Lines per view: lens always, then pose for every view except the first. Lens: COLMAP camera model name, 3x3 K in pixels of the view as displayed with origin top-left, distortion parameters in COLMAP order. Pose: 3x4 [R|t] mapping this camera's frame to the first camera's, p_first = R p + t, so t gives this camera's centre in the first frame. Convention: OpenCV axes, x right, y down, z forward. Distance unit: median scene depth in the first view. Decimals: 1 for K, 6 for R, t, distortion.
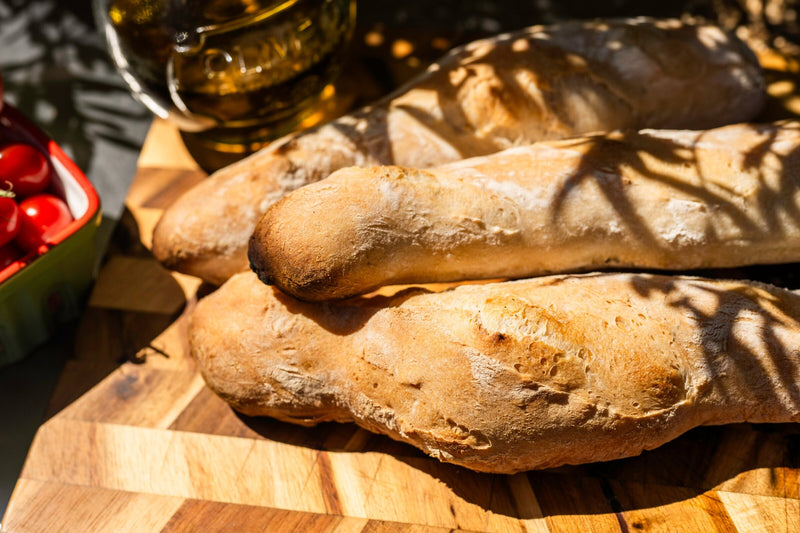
lens RADIAL K [[1162.9, 0, 400.0], [0, 1162.9, 262.5], [0, 0, 1]] dist [0.001777, 0.000000]
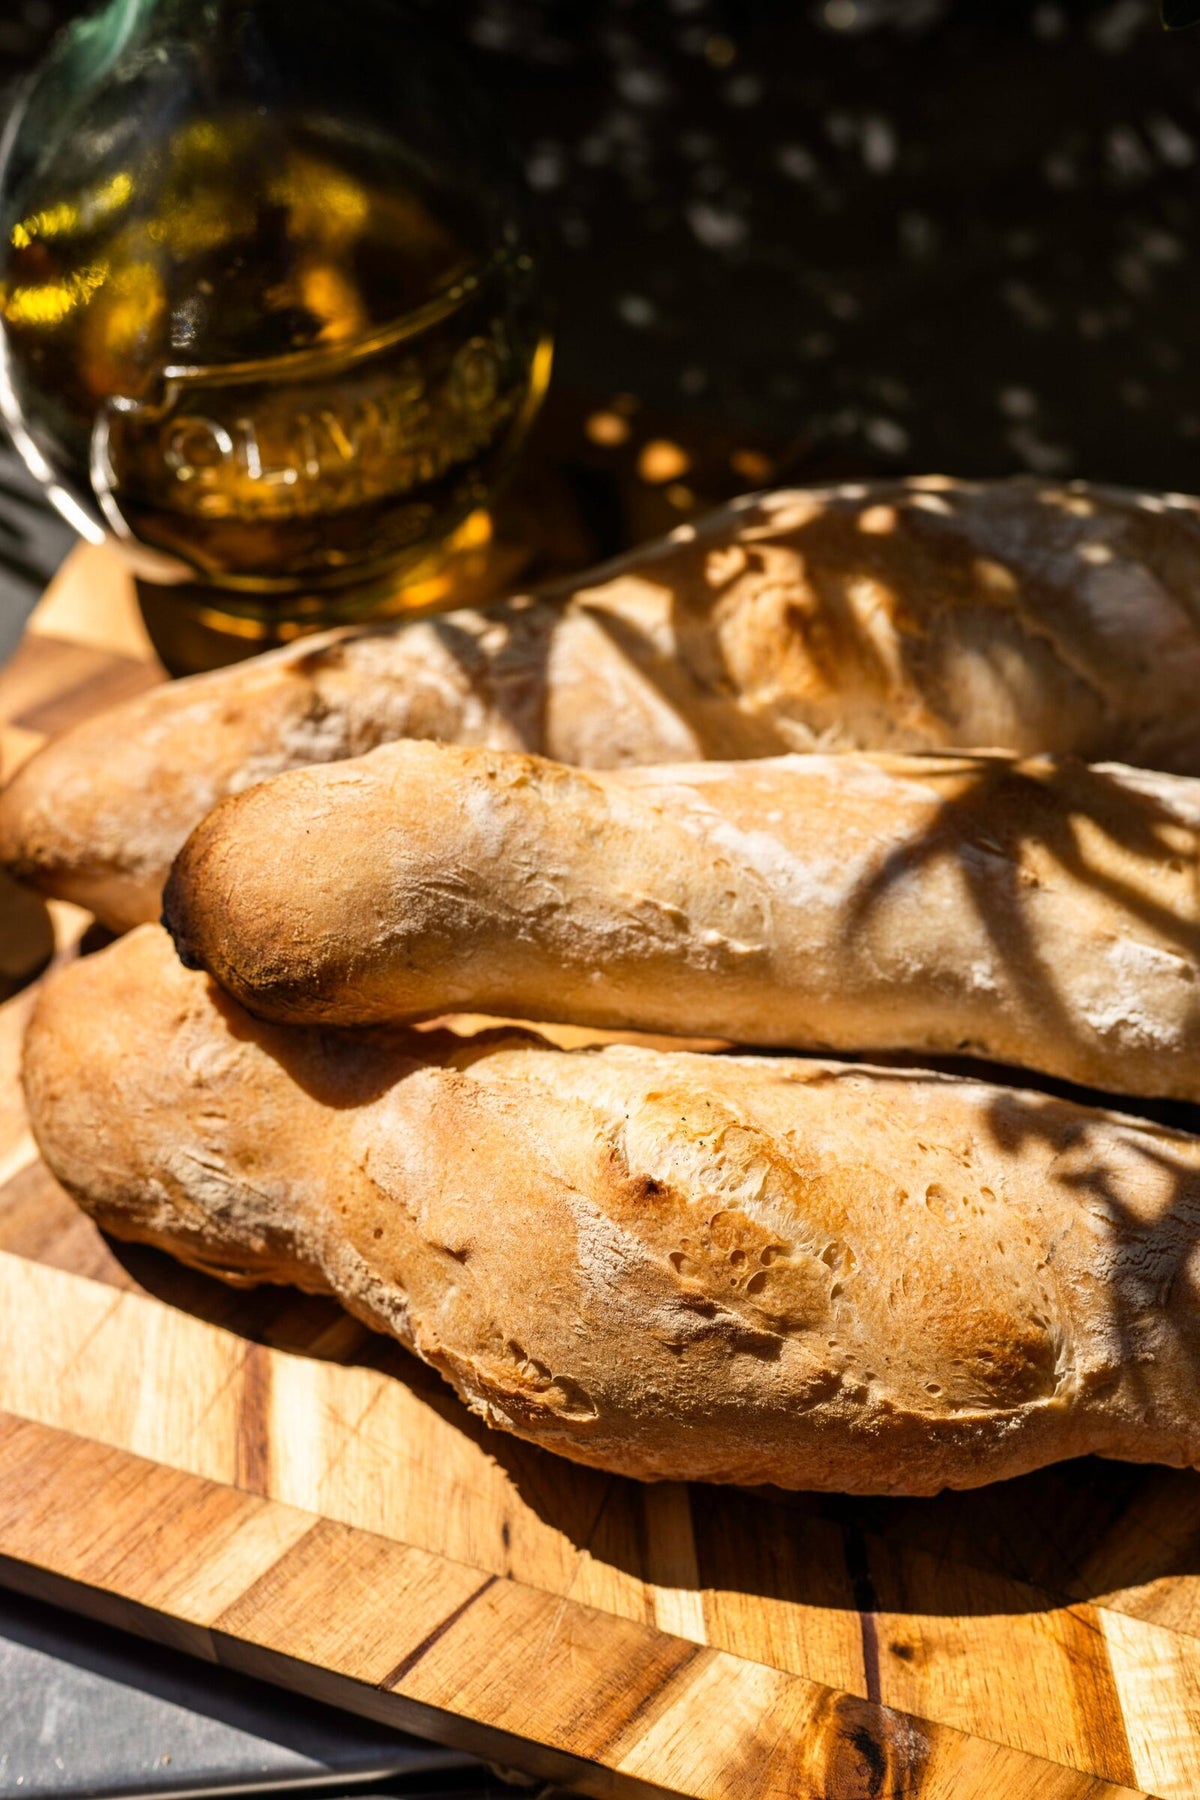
lens RADIAL K [[2616.6, 0, 597.2], [0, 2616.6, 907.9], [0, 0, 1]] dist [0.001777, 0.000000]
pose [[0.981469, 0.176443, -0.074743, 0.111627], [-0.173909, 0.983981, 0.039201, -0.070199], [0.080462, -0.025476, 0.996432, 0.000708]]
